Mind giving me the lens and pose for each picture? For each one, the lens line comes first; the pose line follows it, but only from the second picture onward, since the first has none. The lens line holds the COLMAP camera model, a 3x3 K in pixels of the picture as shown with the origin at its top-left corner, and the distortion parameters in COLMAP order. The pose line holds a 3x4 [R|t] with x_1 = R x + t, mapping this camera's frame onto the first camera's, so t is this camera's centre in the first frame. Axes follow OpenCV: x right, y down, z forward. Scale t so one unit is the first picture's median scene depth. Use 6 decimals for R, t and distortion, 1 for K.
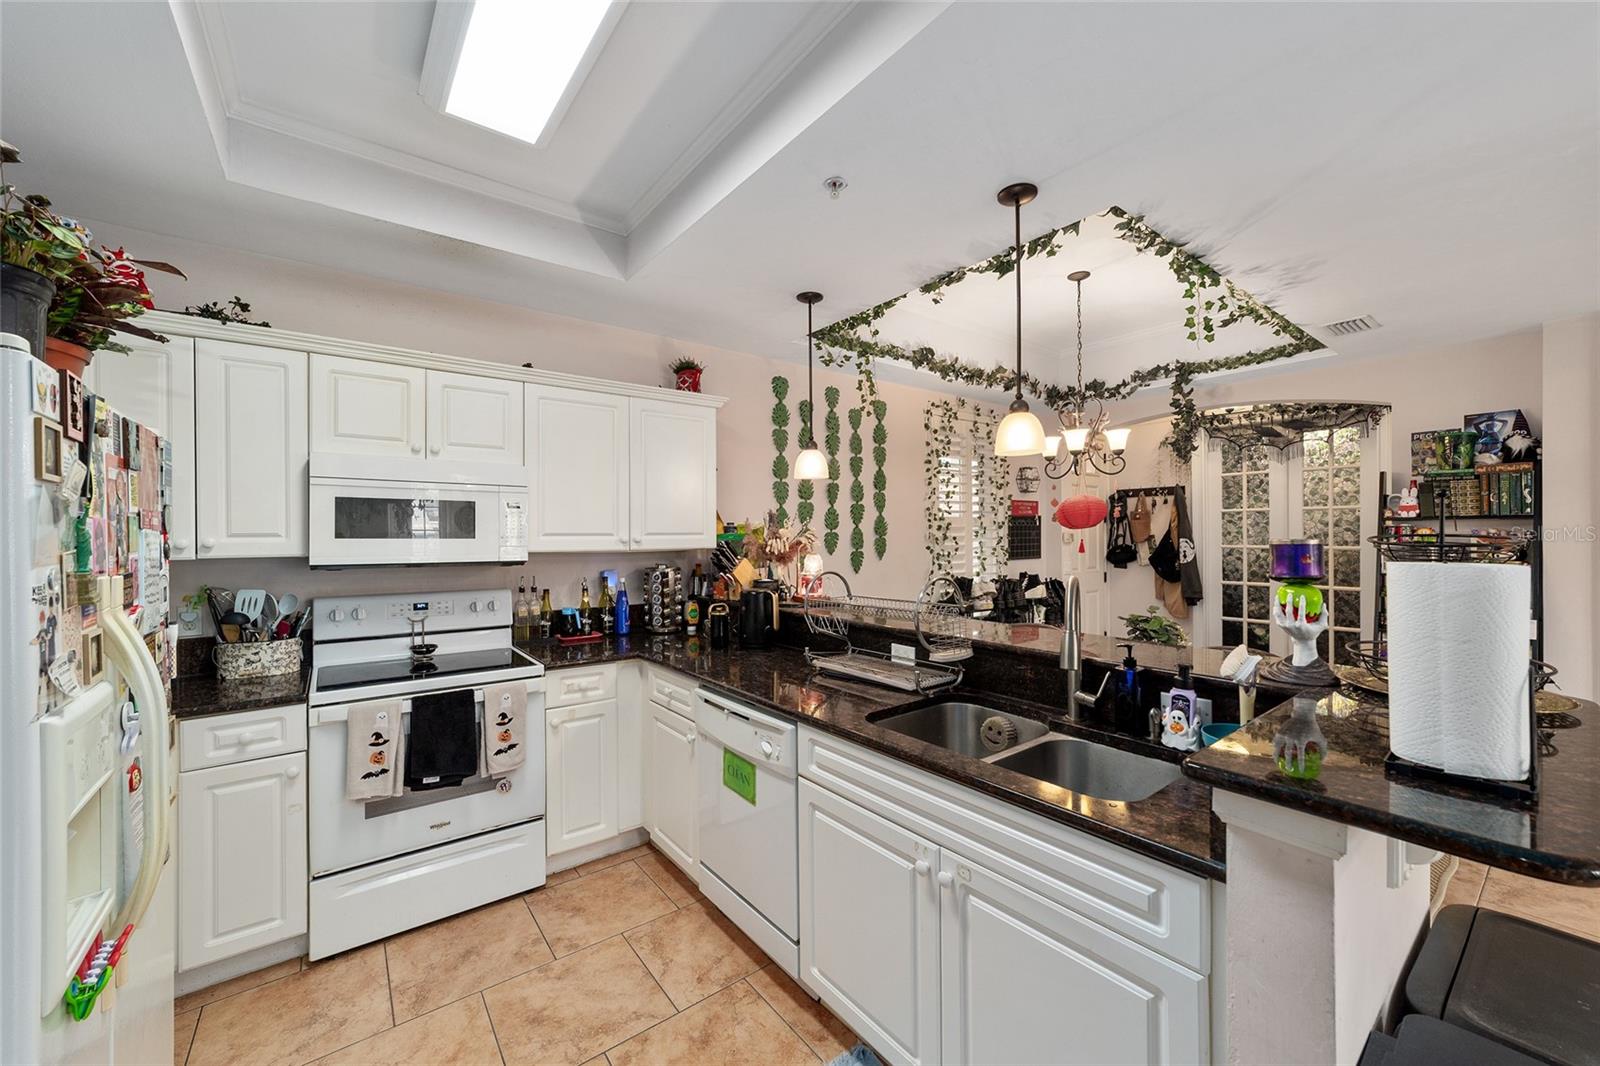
lens RADIAL K [[615.0, 0, 797.4], [0, 615.0, 534.9], [0, 0, 1]] dist [-0.017161, 0.007780]
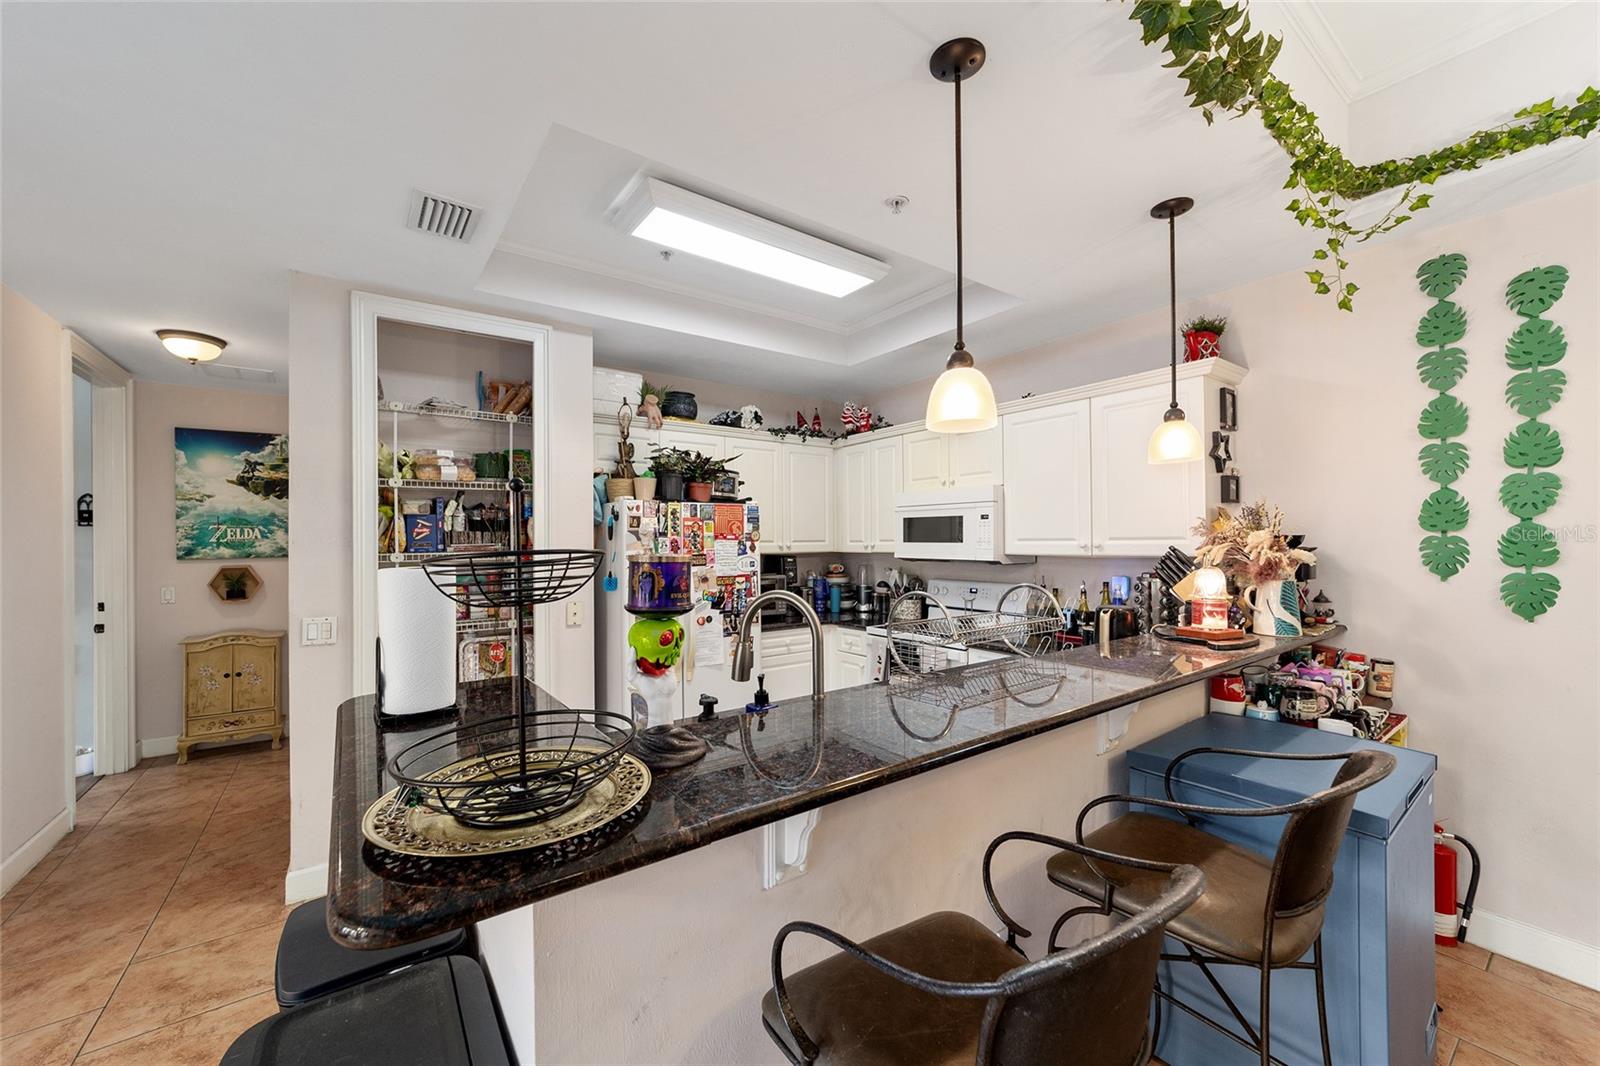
lens RADIAL K [[615.0, 0, 795.1], [0, 615.0, 541.9], [0, 0, 1]] dist [-0.017161, 0.007780]
pose [[-0.027550, 0.005270, -0.999607, 0.639026], [0.006106, 0.999968, 0.005103, -0.004298], [0.999602, -0.005963, -0.027581, 0.500008]]
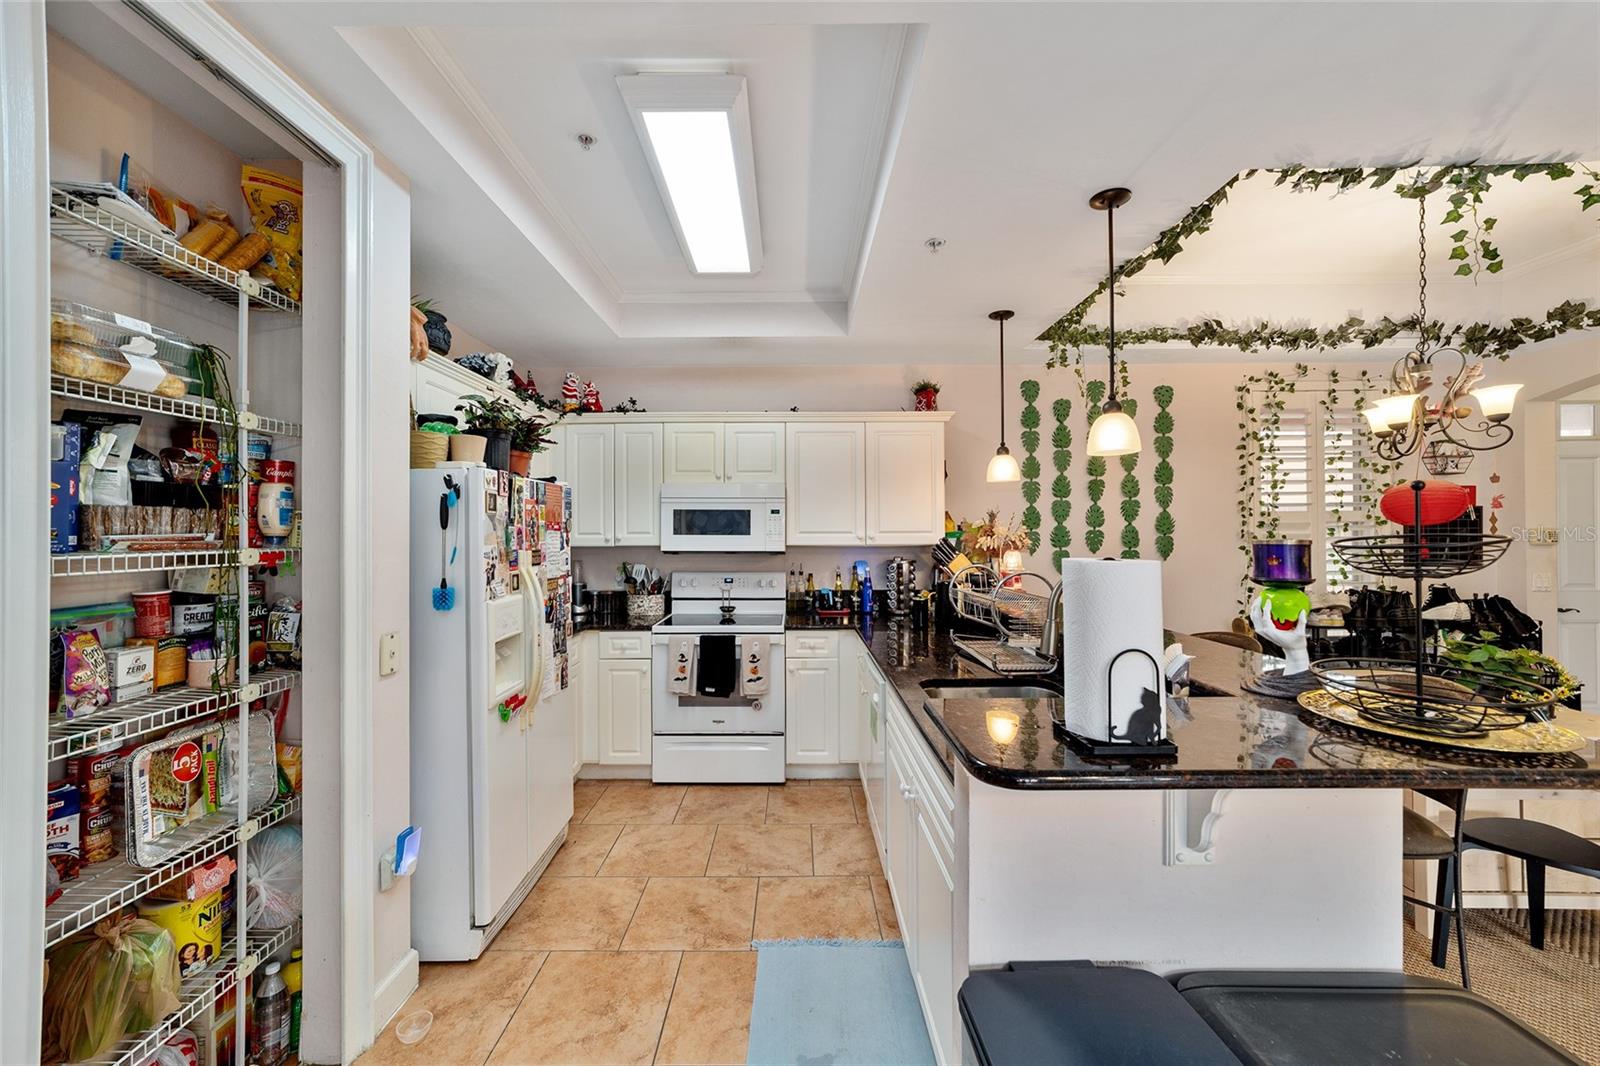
lens RADIAL K [[615.0, 0, 791.4], [0, 615.0, 530.2], [0, 0, 1]] dist [-0.017161, 0.007780]
pose [[0.791643, -0.001258, -0.610982, 0.334607], [-0.000552, 0.999996, -0.002775, -0.001795], [0.610983, 0.002535, 0.791640, -0.074923]]
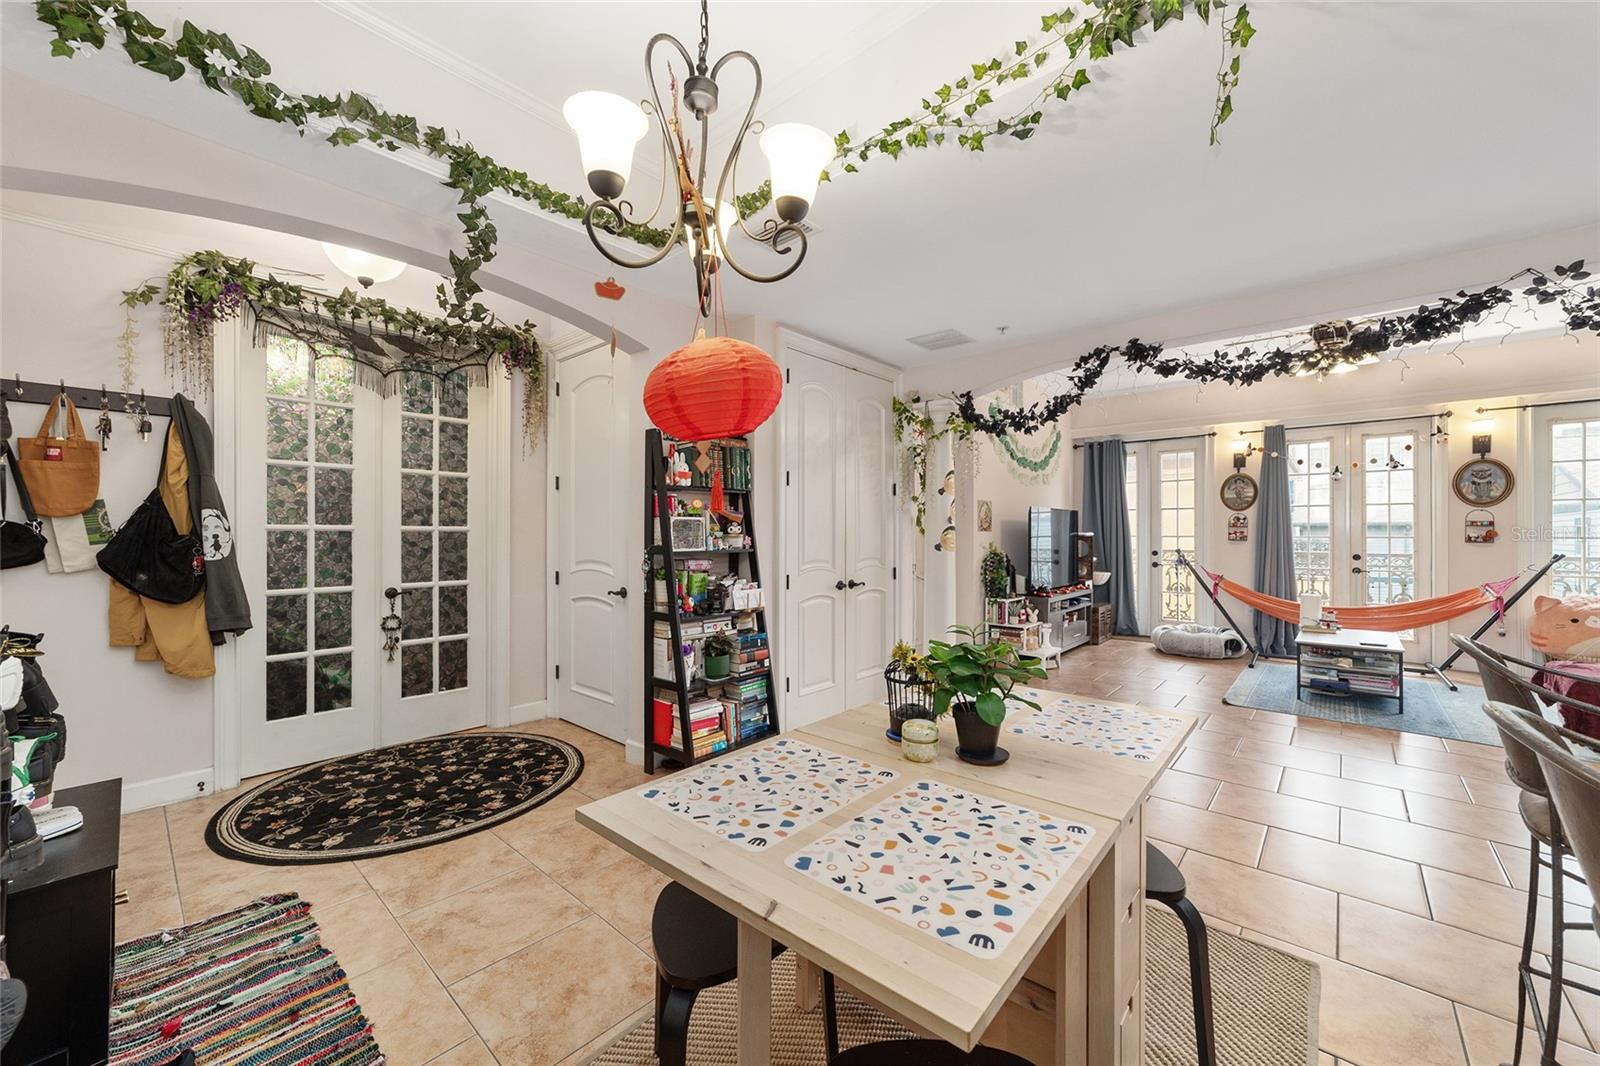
lens RADIAL K [[615.0, 0, 791.8], [0, 615.0, 533.7], [0, 0, 1]] dist [-0.017161, 0.007780]
pose [[-0.184688, 0.005585, 0.982781, 0.129561], [-0.000974, 0.999982, -0.005865, 0.048331], [-0.982797, -0.002040, -0.184680, 1.120606]]
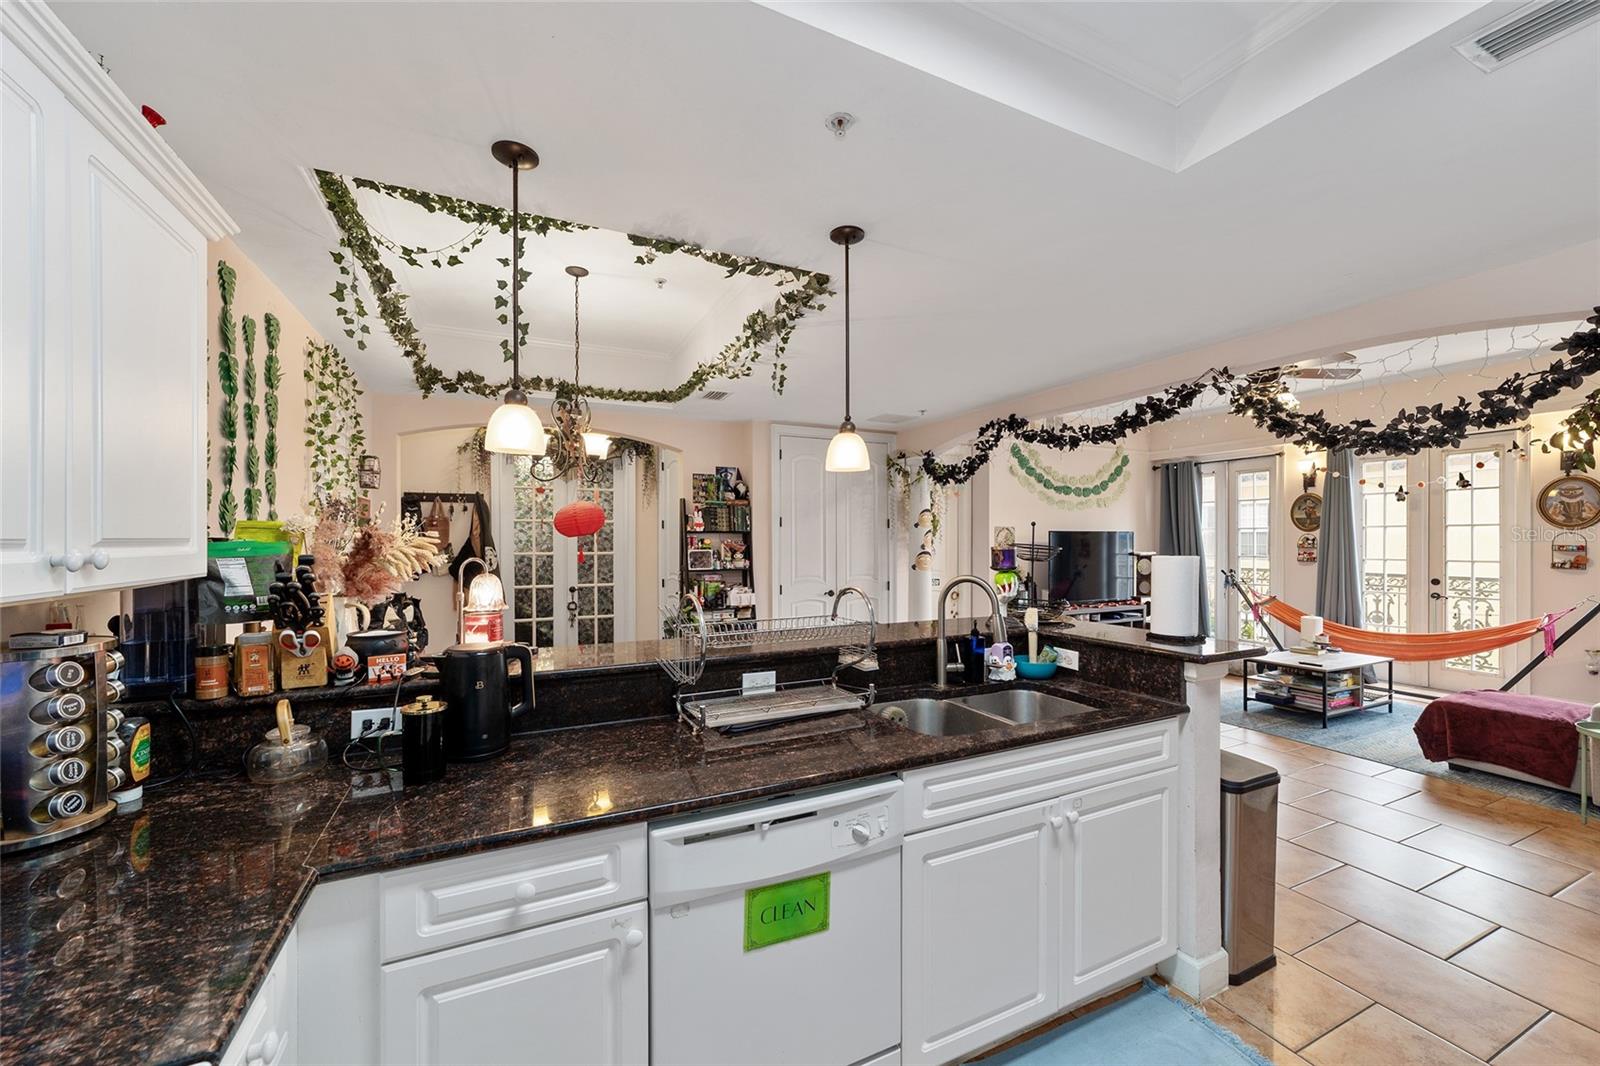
lens RADIAL K [[615.0, 0, 792.4], [0, 615.0, 542.1], [0, 0, 1]] dist [-0.017161, 0.007780]
pose [[0.211506, 0.001247, 0.977376, -0.443581], [-0.001001, 0.999999, -0.001059, -0.001331], [-0.977376, -0.000754, 0.211507, 0.517266]]
